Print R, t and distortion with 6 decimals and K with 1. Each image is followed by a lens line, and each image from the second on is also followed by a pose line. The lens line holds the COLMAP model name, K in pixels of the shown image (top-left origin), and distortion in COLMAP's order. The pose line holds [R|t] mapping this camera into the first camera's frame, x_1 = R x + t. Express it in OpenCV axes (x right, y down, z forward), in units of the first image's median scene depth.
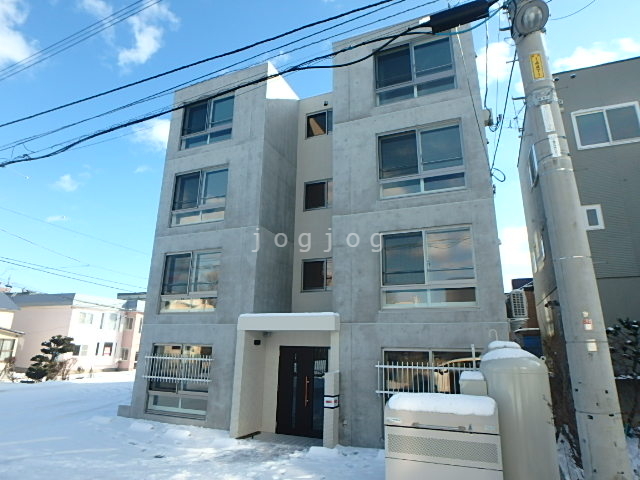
lens RADIAL K [[396.8, 0, 318.7], [0, 396.8, 236.0], [0, 0, 1]] dist [-0.004887, -0.001154]
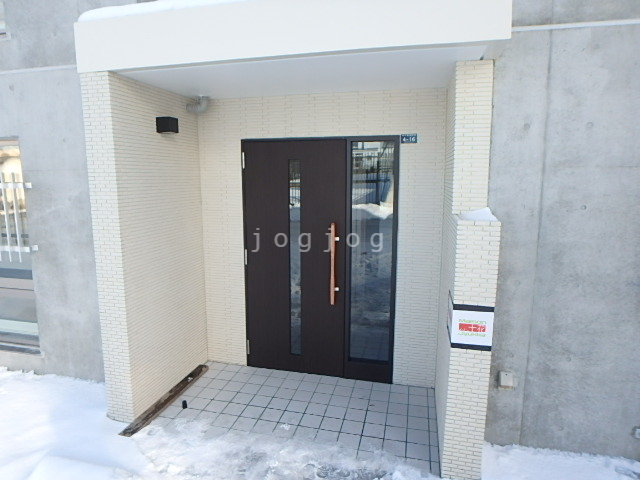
lens RADIAL K [[396.8, 0, 318.7], [0, 396.8, 236.0], [0, 0, 1]] dist [-0.004887, -0.001154]
pose [[0.986791, -0.044998, 0.155623, -0.094919], [-0.023764, 0.910047, 0.413824, 0.224055], [-0.160246, -0.412056, 0.896957, 0.697993]]
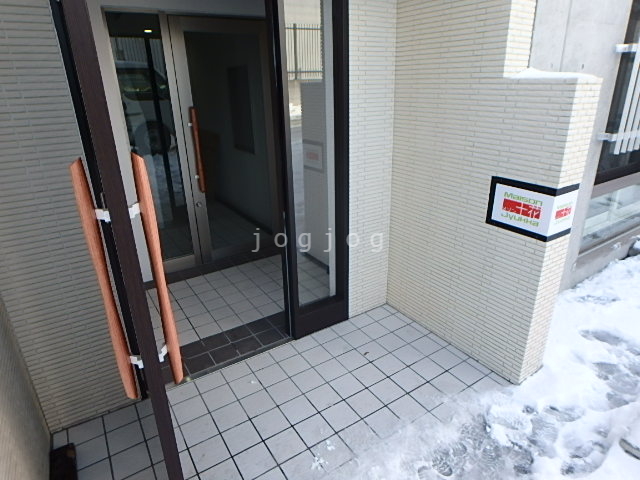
lens RADIAL K [[396.8, 0, 318.7], [0, 396.8, 236.0], [0, 0, 1]] dist [-0.004887, -0.001154]
pose [[0.558276, -0.330284, 0.761078, -0.194166], [-0.193574, 0.840170, 0.506600, 0.299368], [-0.806757, -0.430148, 0.405113, 0.882036]]
